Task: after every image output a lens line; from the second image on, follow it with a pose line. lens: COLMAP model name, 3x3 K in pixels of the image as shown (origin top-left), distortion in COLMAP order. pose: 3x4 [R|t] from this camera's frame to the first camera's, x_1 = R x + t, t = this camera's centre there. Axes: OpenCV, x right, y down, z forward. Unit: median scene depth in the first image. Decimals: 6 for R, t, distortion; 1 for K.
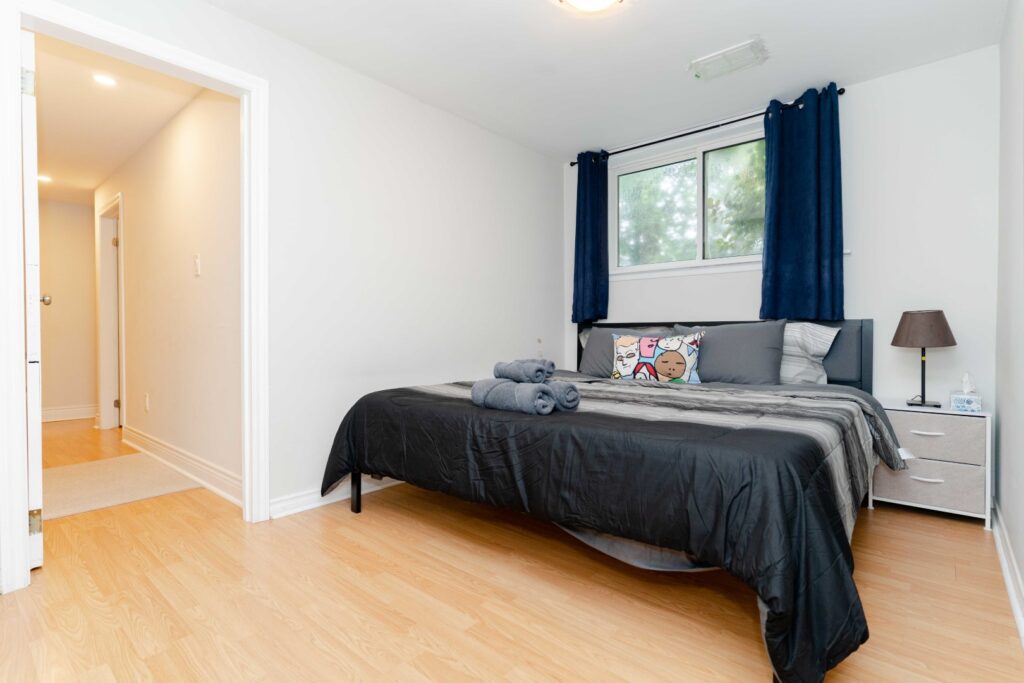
lens RADIAL K [[499.4, 0, 514.3], [0, 499.4, 339.9], [0, 0, 1]] dist [0.002890, 0.001775]
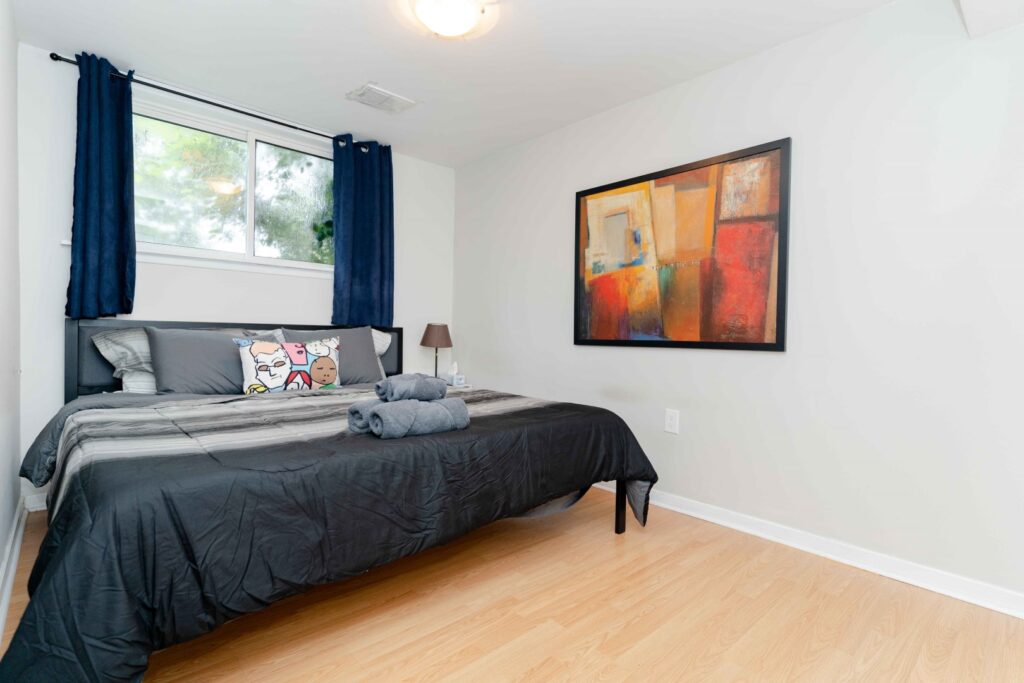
lens RADIAL K [[499.4, 0, 514.6], [0, 499.4, 339.5], [0, 0, 1]] dist [0.002890, 0.001775]
pose [[0.100693, -0.011772, 0.994848, -0.607618], [-0.008841, 0.999880, 0.012727, -0.026834], [-0.994878, -0.010077, 0.100577, 0.519421]]
